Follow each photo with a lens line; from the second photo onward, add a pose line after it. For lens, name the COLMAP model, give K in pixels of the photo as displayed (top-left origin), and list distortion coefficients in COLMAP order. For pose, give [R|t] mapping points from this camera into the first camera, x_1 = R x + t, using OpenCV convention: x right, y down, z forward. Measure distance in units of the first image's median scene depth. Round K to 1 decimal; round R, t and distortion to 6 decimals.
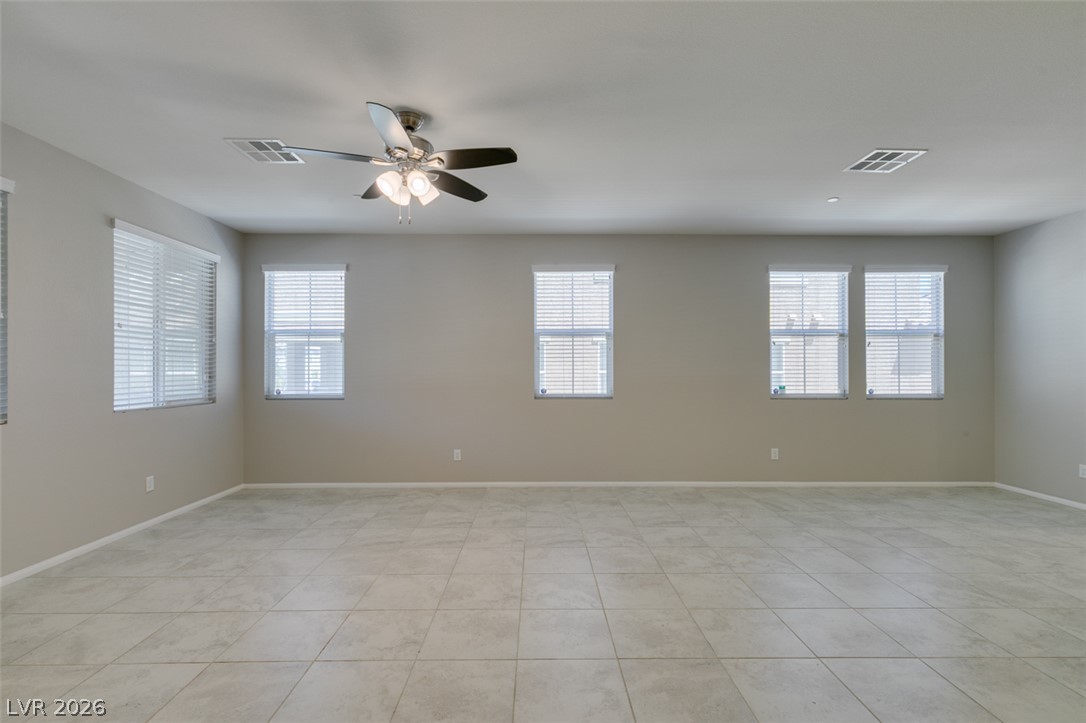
lens RADIAL K [[487.4, 0, 539.1], [0, 487.4, 362.5], [0, 0, 1]] dist [0.002516, -0.000969]
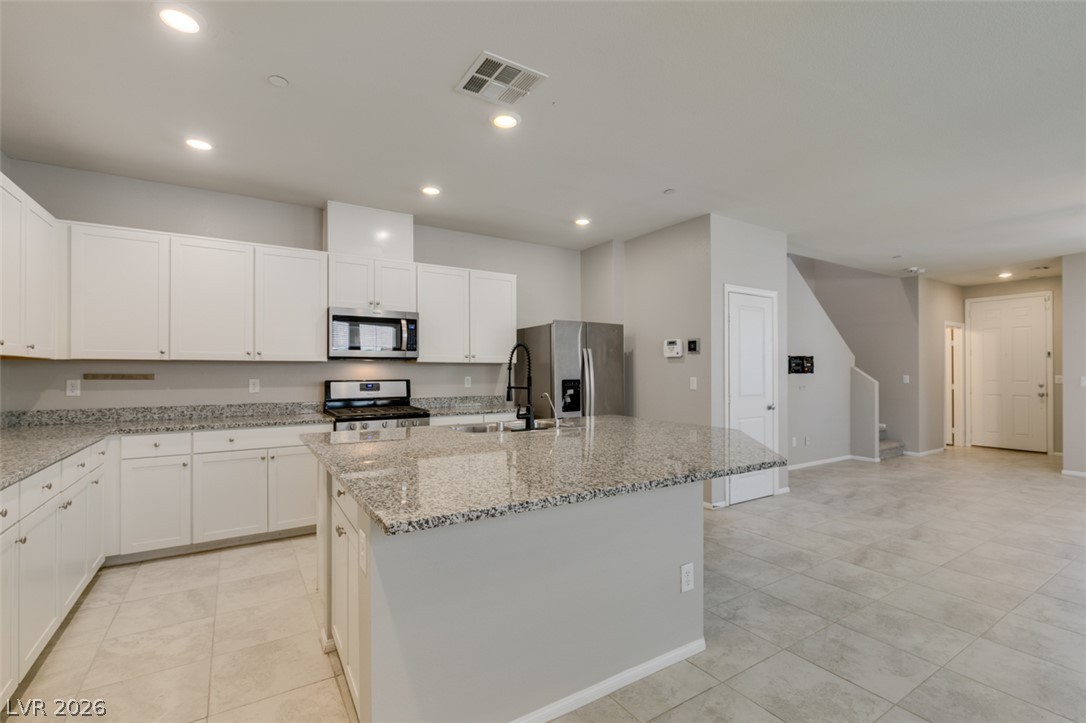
lens RADIAL K [[487.4, 0, 542.1], [0, 487.4, 366.1], [0, 0, 1]] dist [0.002516, -0.000969]
pose [[-0.846501, -0.006984, -0.532341, 1.375463], [0.005963, 0.999727, -0.022599, 0.011108], [0.532354, -0.022304, -0.846228, 0.752671]]
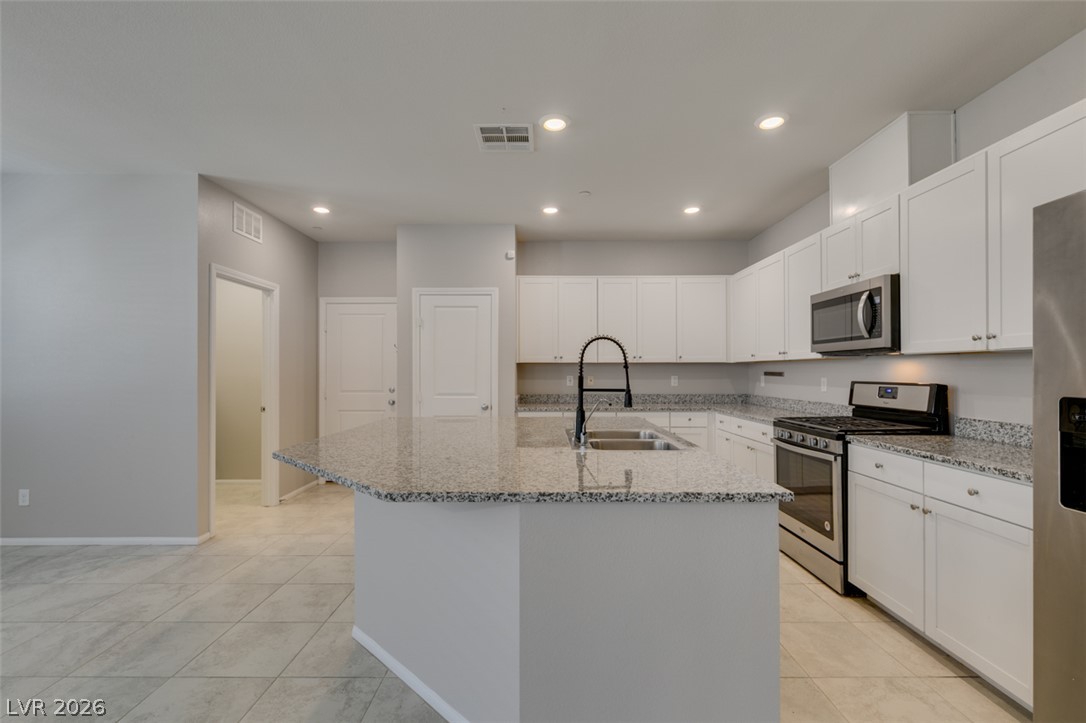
lens RADIAL K [[487.4, 0, 540.2], [0, 487.4, 364.6], [0, 0, 1]] dist [0.002516, -0.000969]
pose [[0.012440, 0.011369, 0.999858, 0.349170], [-0.011974, 0.999865, -0.011220, 0.002756], [-0.999851, -0.011833, 0.012574, 0.153625]]
